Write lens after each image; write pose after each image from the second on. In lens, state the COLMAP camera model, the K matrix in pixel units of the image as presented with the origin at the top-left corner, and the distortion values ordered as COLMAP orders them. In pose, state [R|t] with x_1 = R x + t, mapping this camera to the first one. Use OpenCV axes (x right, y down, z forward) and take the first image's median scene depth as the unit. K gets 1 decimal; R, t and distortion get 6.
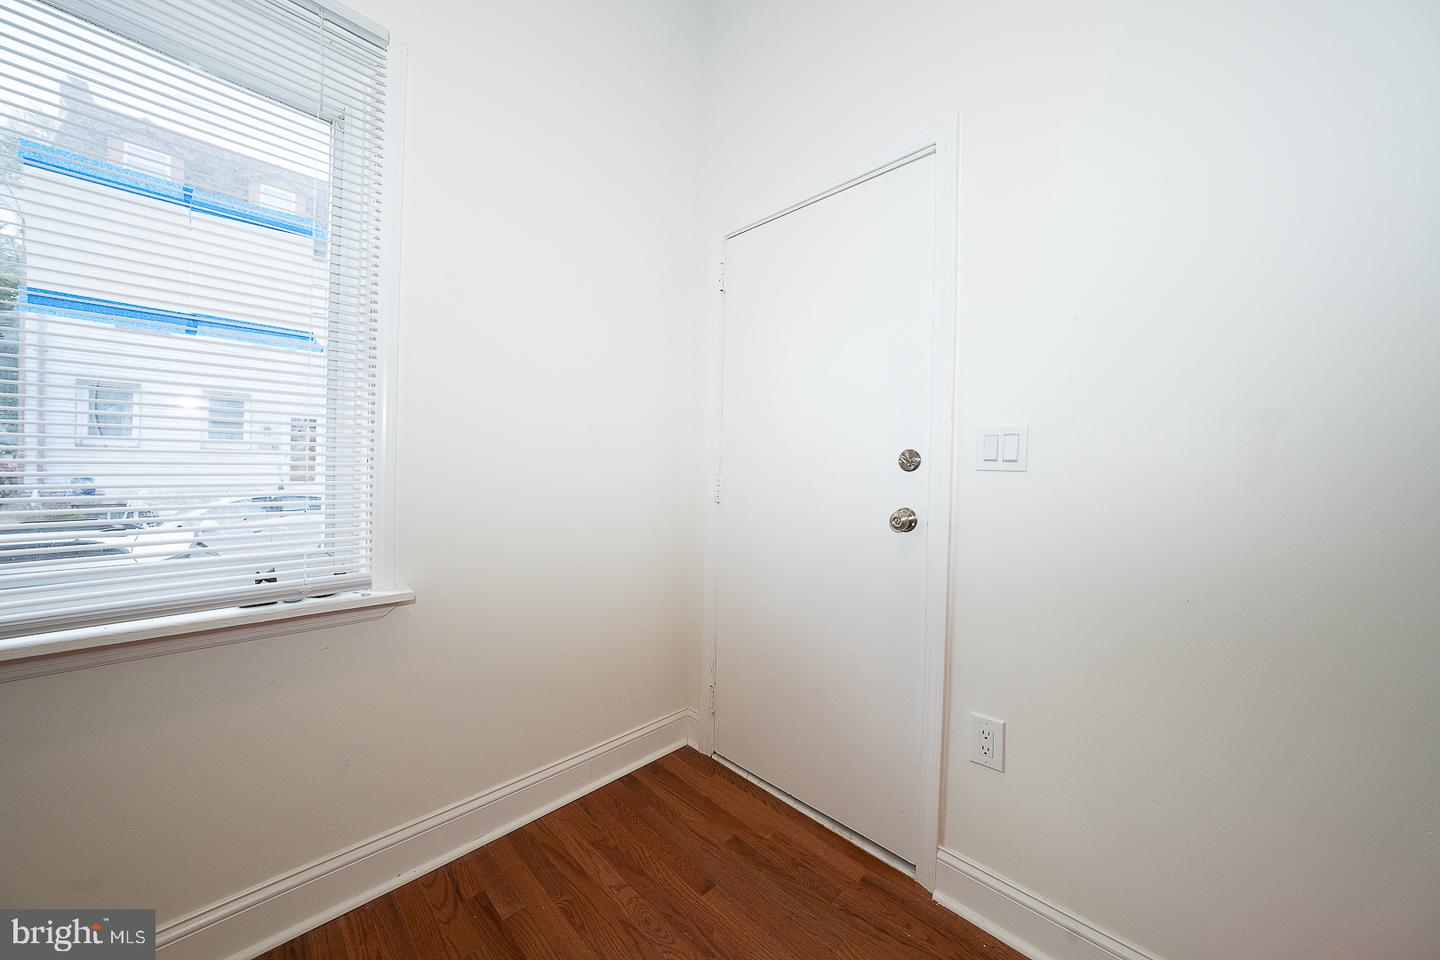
lens RADIAL K [[495.0, 0, 723.9], [0, 495.0, 475.4], [0, 0, 1]] dist [-0.029678, 0.006540]
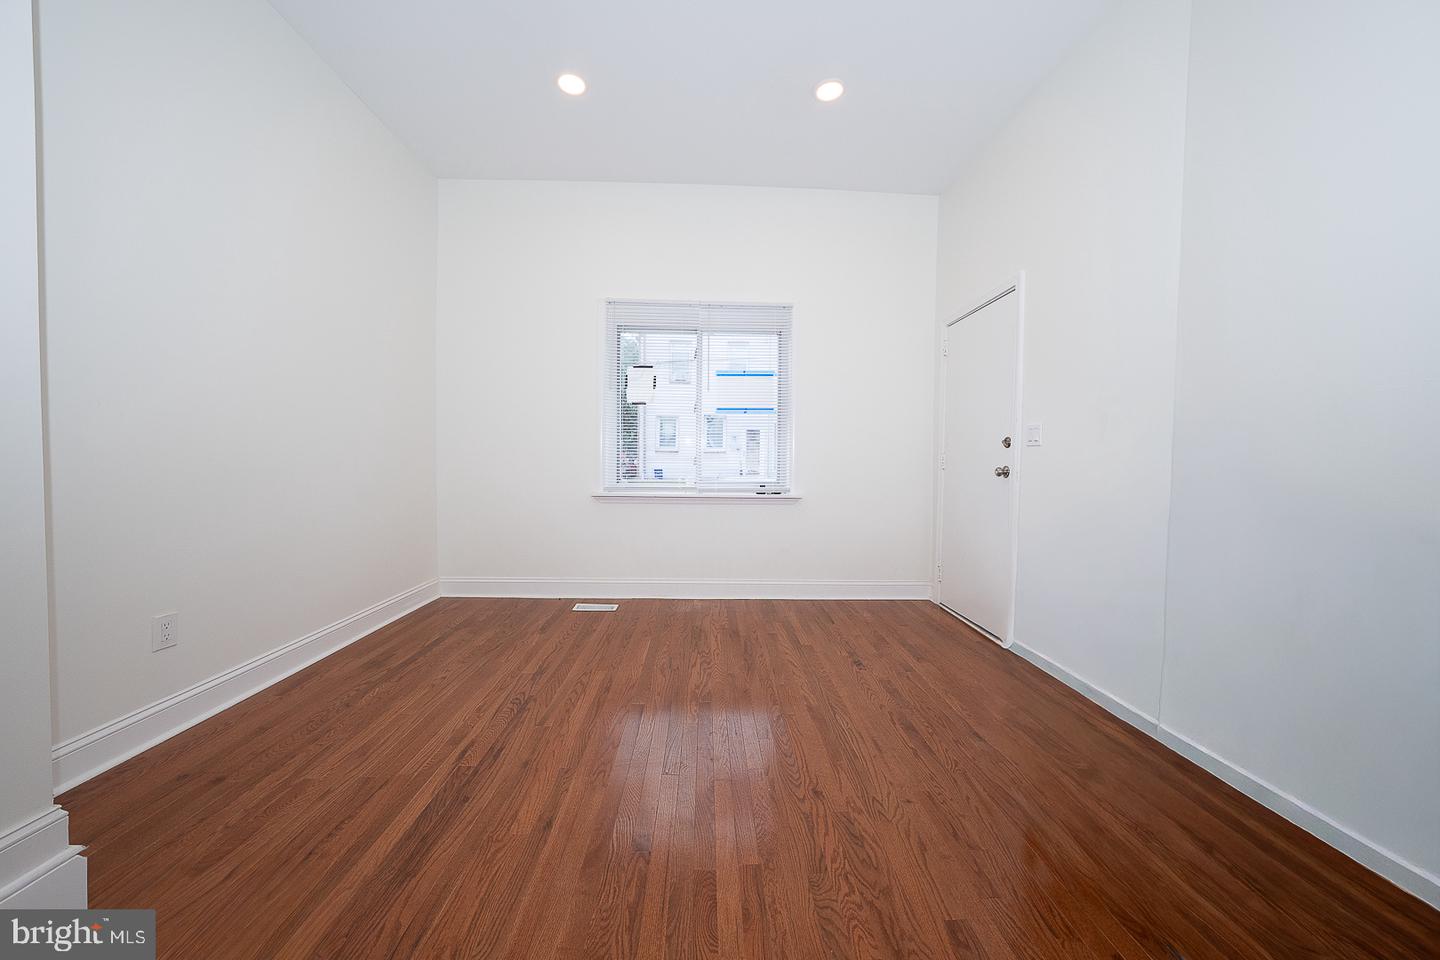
lens RADIAL K [[495.0, 0, 723.9], [0, 495.0, 475.4], [0, 0, 1]] dist [-0.029678, 0.006540]
pose [[0.717007, 0.006147, -0.697039, 0.975623], [-0.000813, 0.999968, 0.007983, 0.093739], [0.697066, -0.005157, 0.716988, -1.291944]]
